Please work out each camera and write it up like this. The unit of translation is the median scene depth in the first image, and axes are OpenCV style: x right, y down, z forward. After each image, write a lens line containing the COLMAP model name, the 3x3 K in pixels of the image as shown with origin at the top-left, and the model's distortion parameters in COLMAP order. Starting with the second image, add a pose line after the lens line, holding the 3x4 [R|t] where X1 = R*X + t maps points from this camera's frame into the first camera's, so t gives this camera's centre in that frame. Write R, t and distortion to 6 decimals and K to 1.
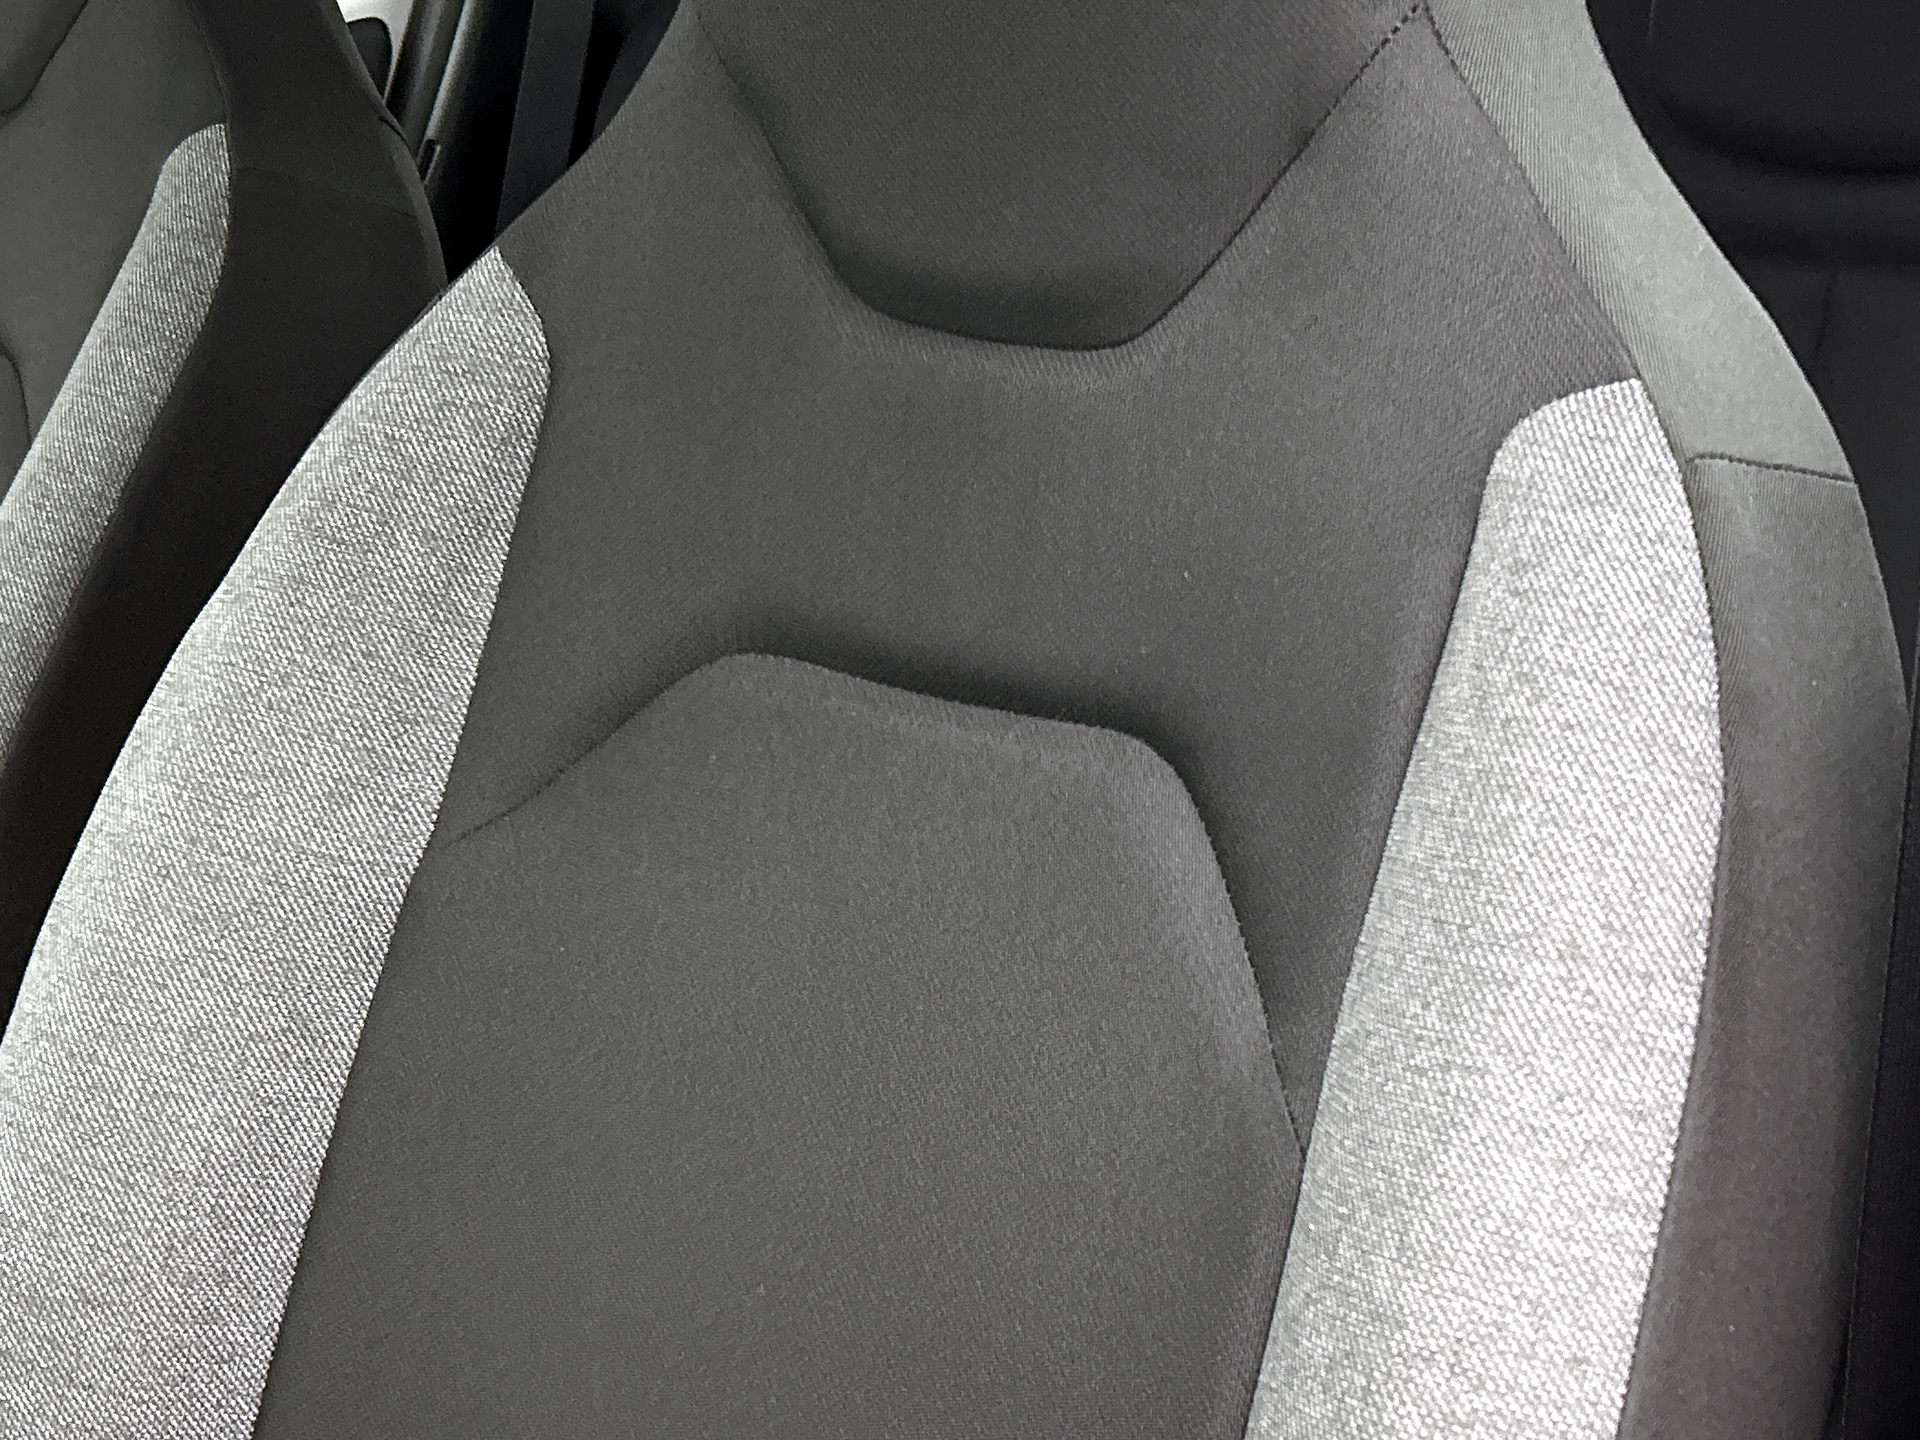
lens RADIAL K [[2742.7, 0, 967.9], [0, 2742.7, 716.2], [0, 0, 1]] dist [0.160172, 0.000000]
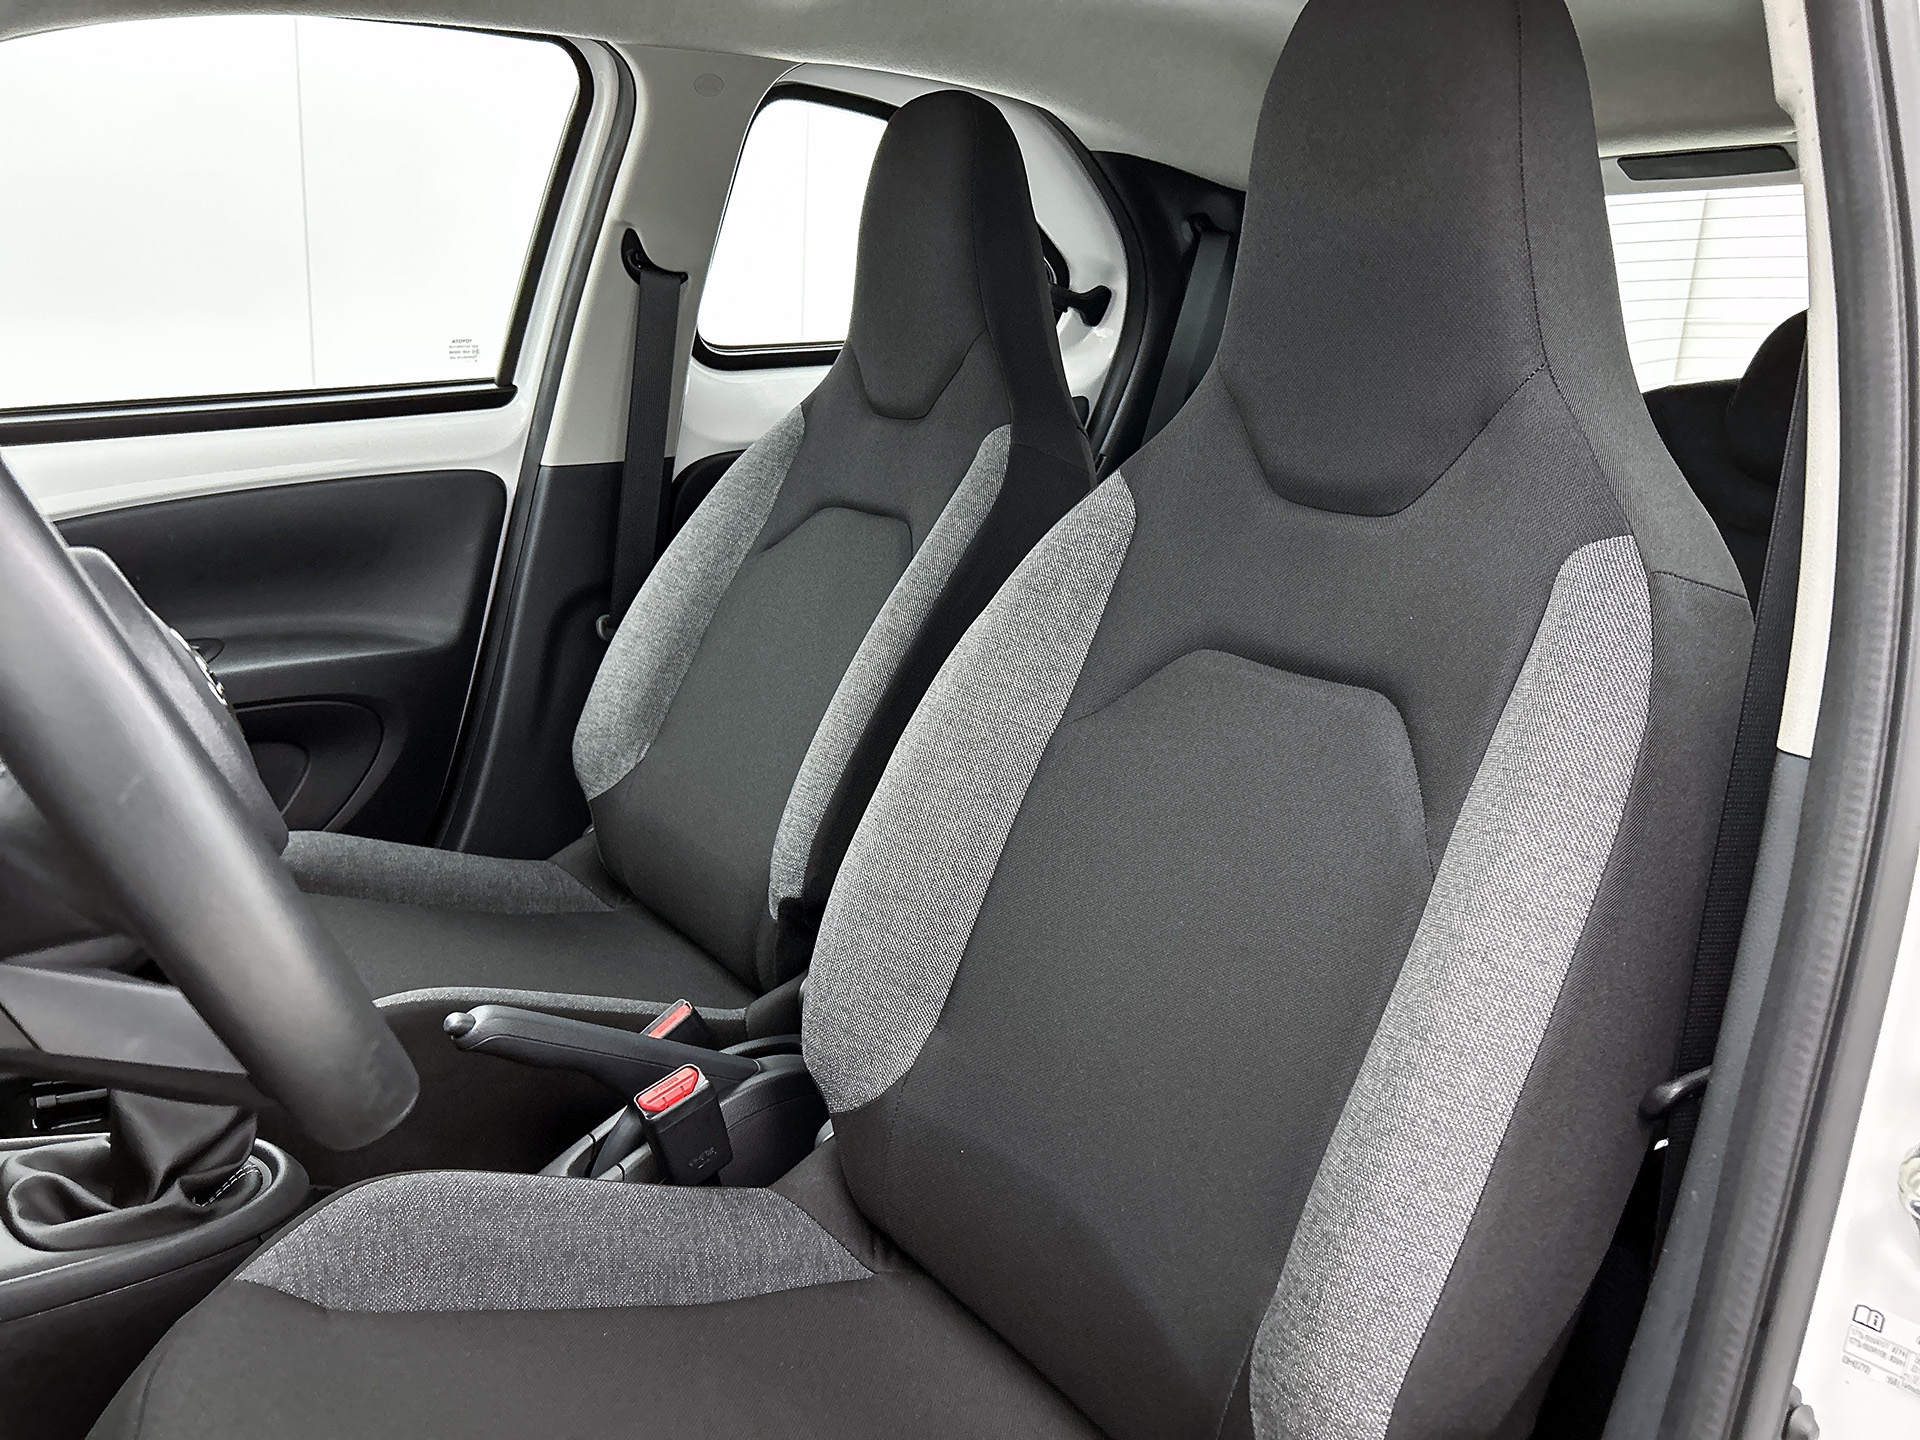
lens RADIAL K [[1457.4, 0, 965.5], [0, 1457.4, 712.3], [0, 0, 1]] dist [0.039920, -0.027278]
pose [[0.958282, 0.099213, -0.268055, 0.053727], [-0.114283, 0.992595, -0.041176, 0.099564], [0.261984, 0.070092, 0.962523, -0.182025]]
